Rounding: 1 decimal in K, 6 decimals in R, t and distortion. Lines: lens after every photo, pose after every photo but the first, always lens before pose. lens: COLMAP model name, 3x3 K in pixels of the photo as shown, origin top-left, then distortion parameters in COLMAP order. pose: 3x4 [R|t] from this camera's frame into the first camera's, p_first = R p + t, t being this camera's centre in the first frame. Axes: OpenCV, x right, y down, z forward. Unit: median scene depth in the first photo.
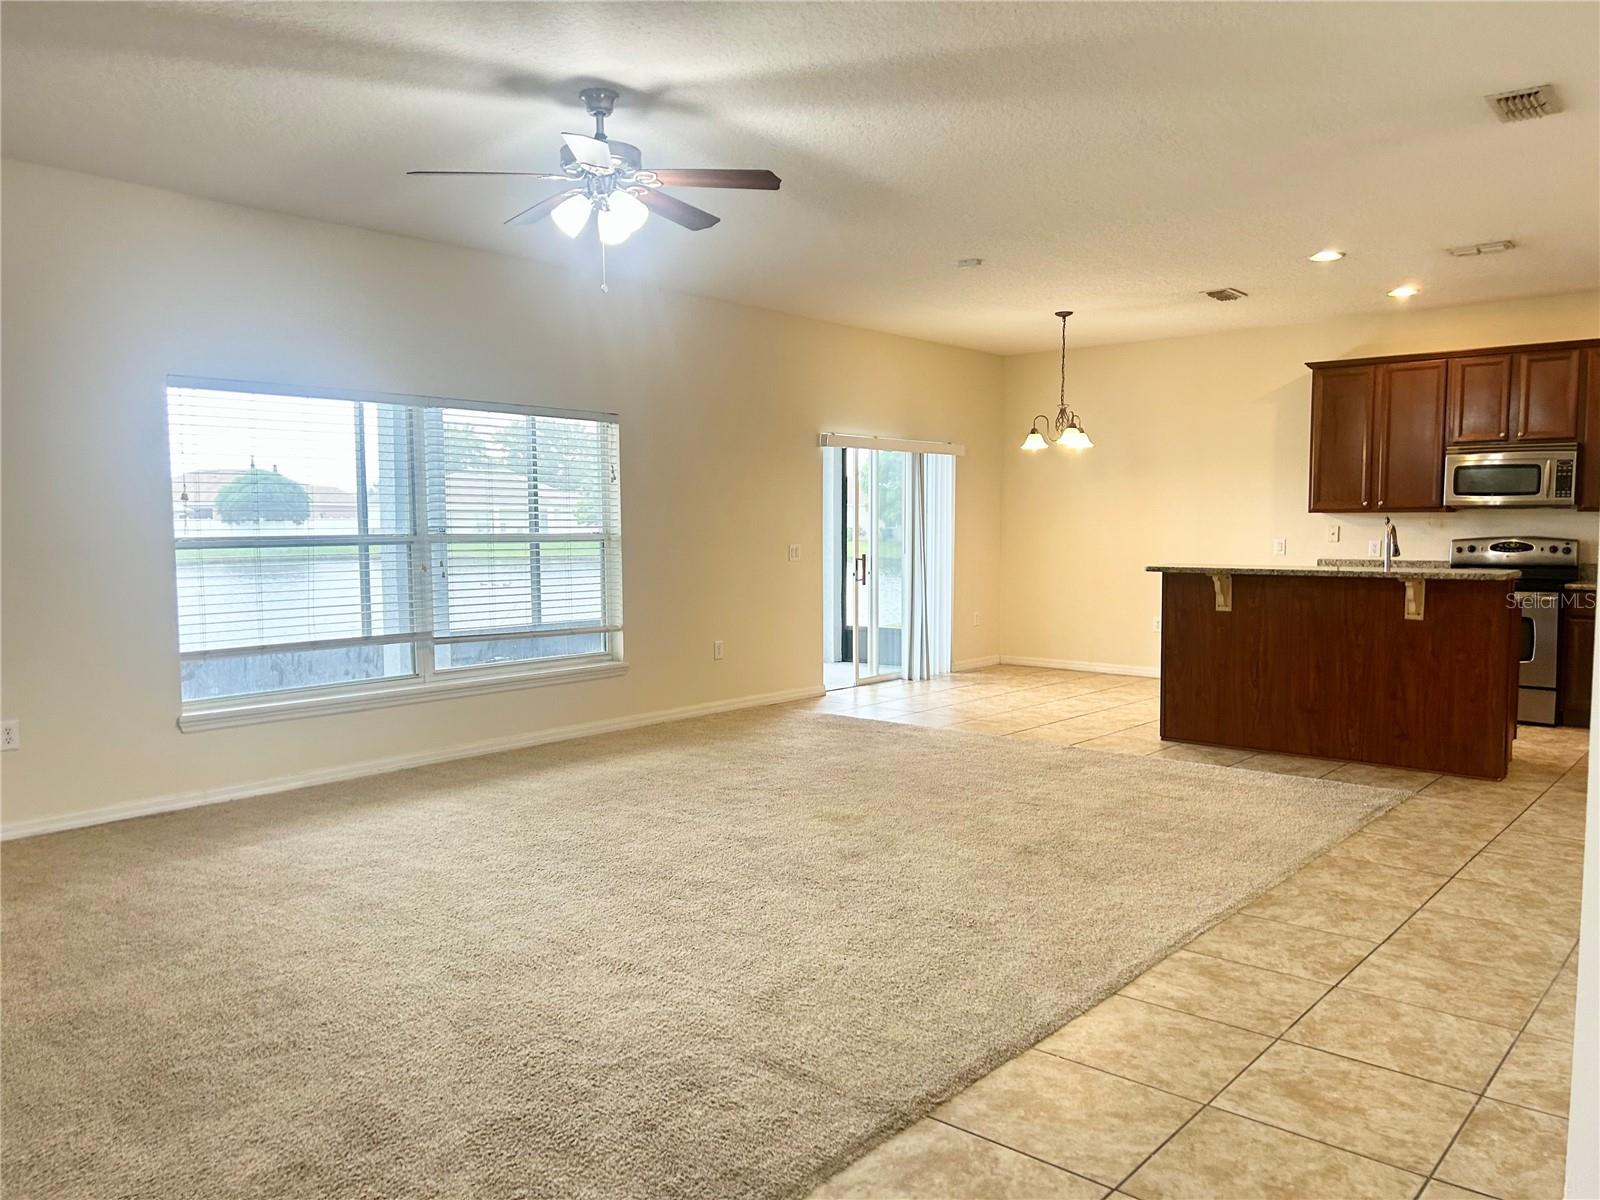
lens RADIAL K [[1194.9, 0, 805.7], [0, 1194.9, 621.2], [0, 0, 1]] dist [0.059432, -0.068441]
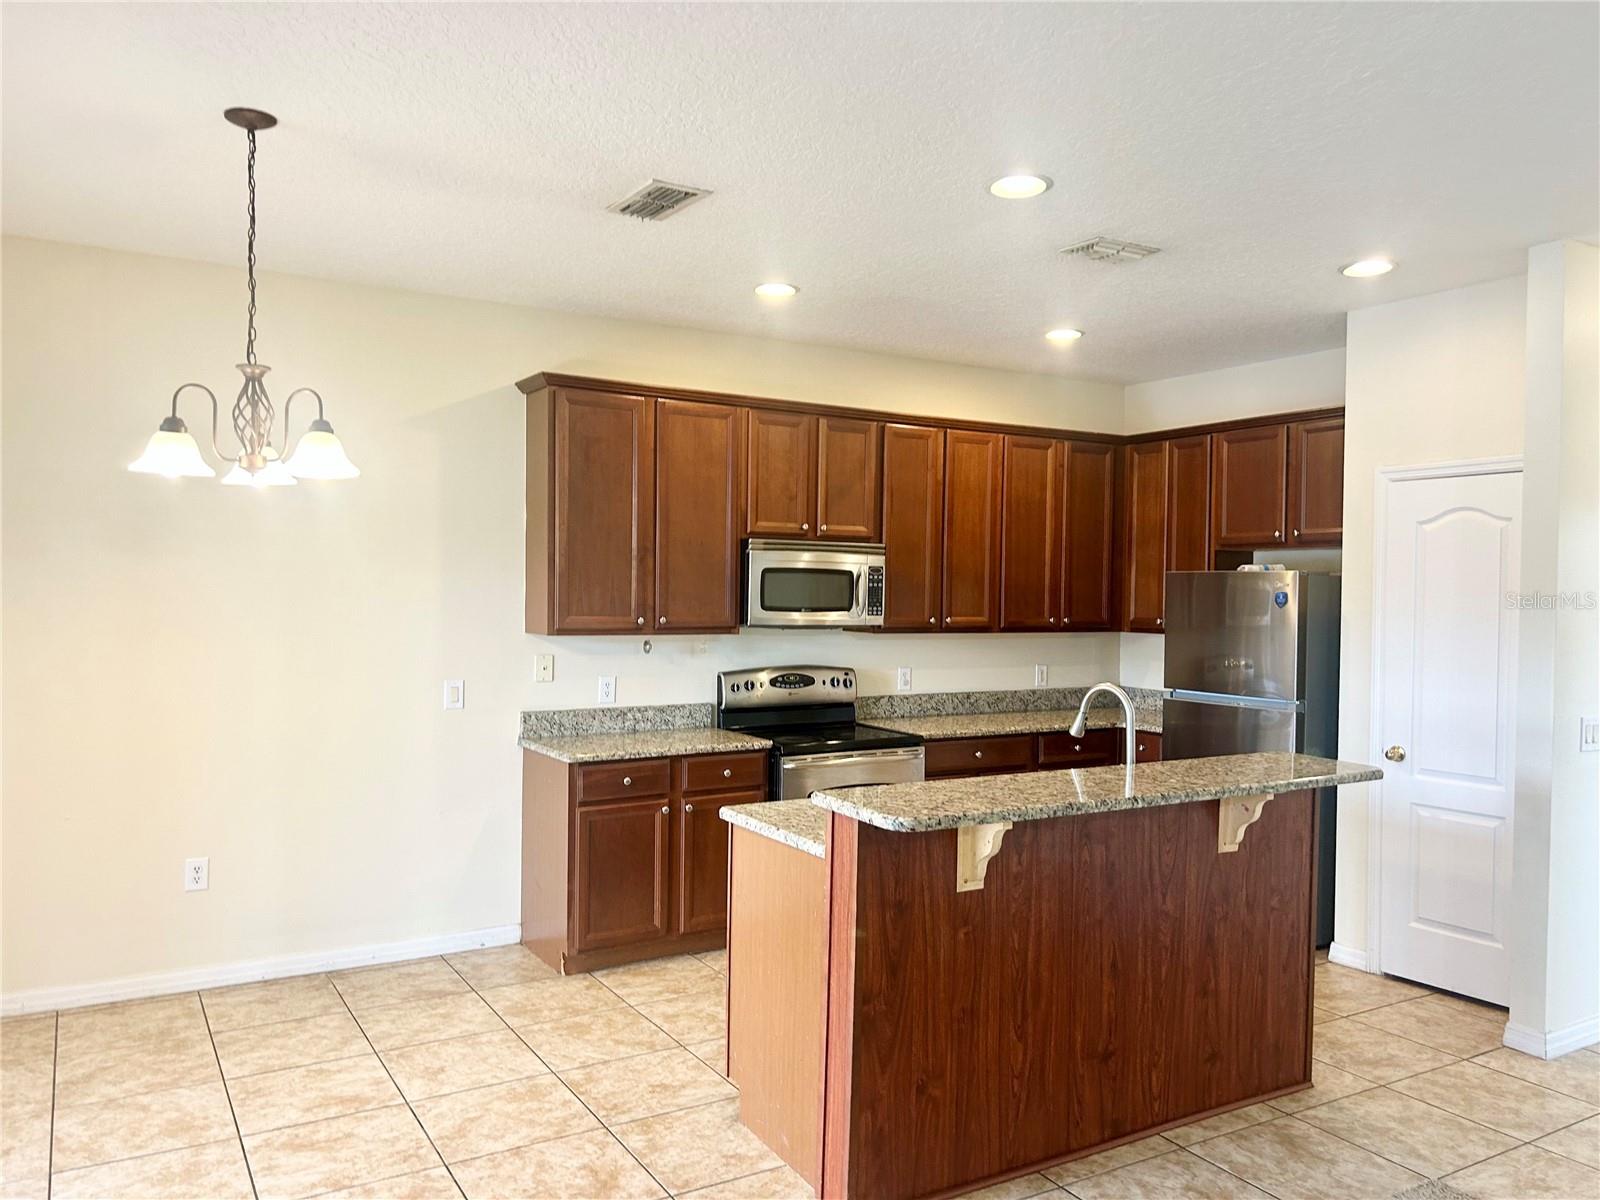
lens RADIAL K [[1194.9, 0, 807.9], [0, 1194.9, 612.4], [0, 0, 1]] dist [0.059432, -0.068441]
pose [[0.324869, -0.011087, 0.945694, -0.107495], [0.064256, 0.997879, -0.010375, -0.119969], [-0.943574, 0.064137, 0.324893, 0.965655]]
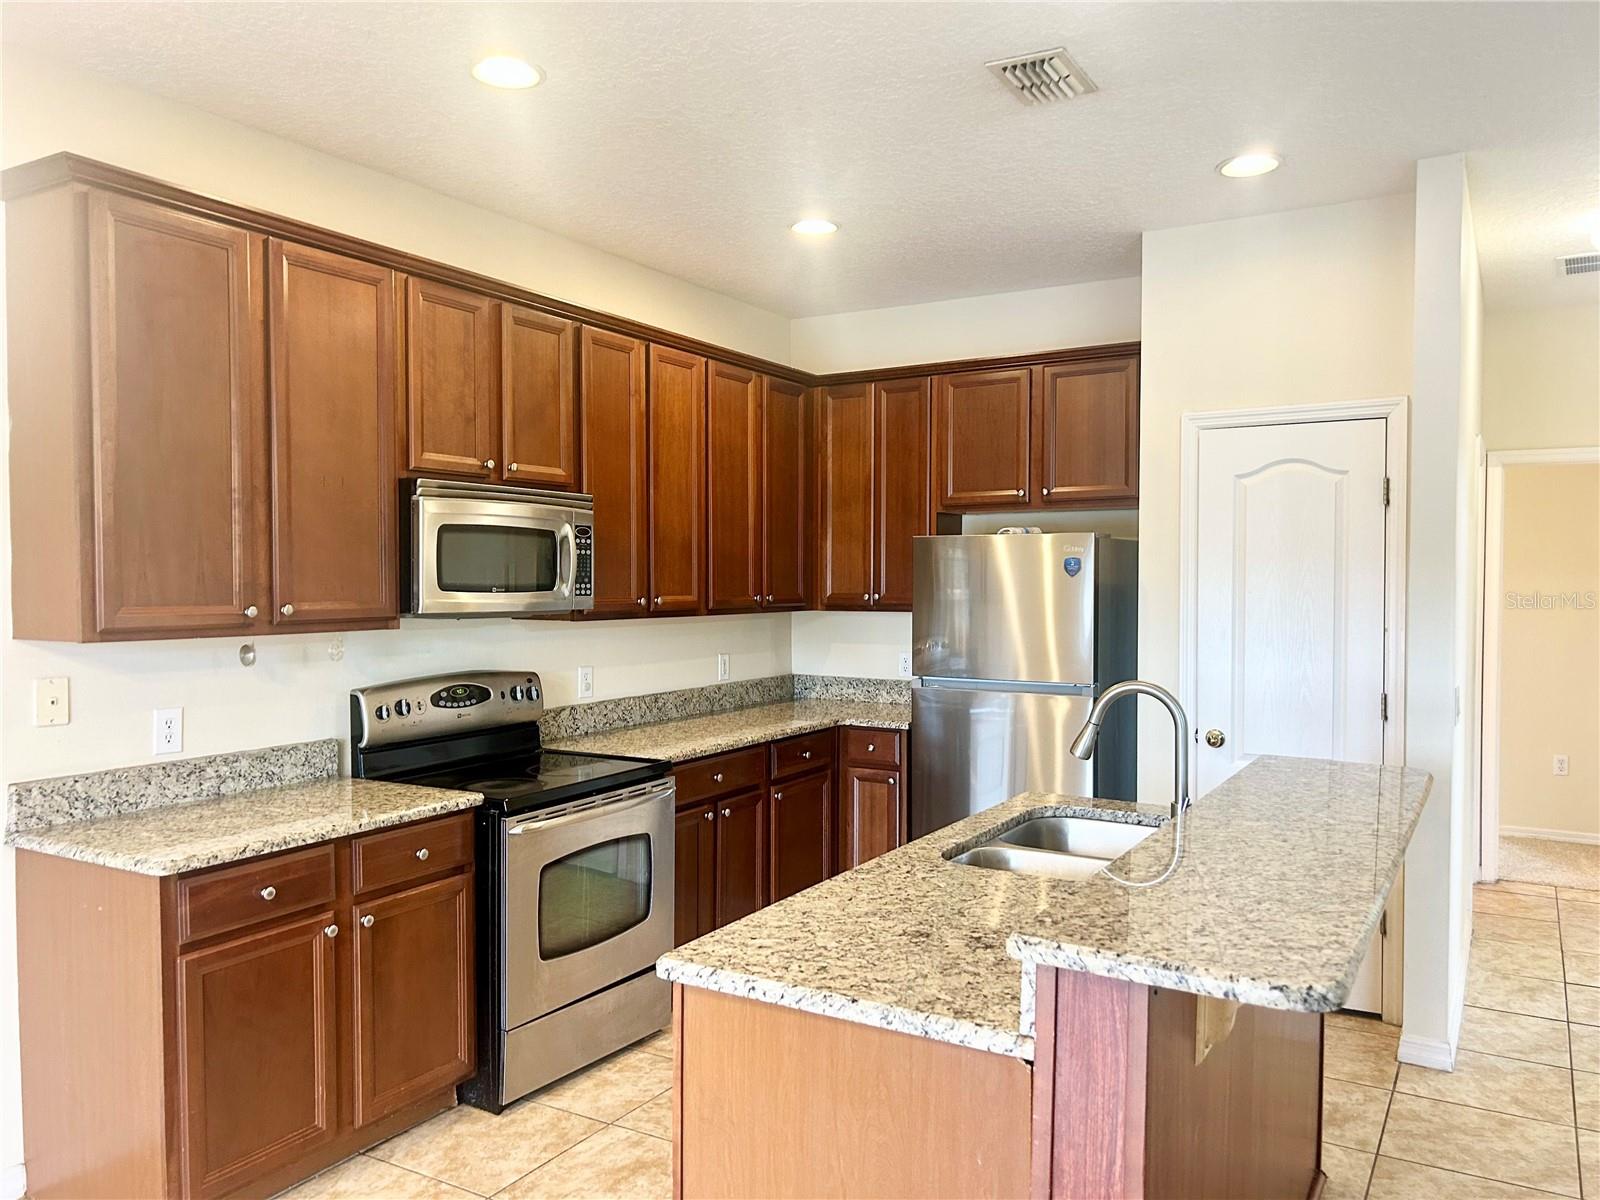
lens RADIAL K [[1194.9, 0, 800.9], [0, 1194.9, 613.9], [0, 0, 1]] dist [0.059432, -0.068441]
pose [[-0.161945, -0.029741, 0.986352, 0.110863], [0.081484, 0.995729, 0.043402, -0.132365], [-0.983430, 0.087401, -0.158830, 1.196747]]
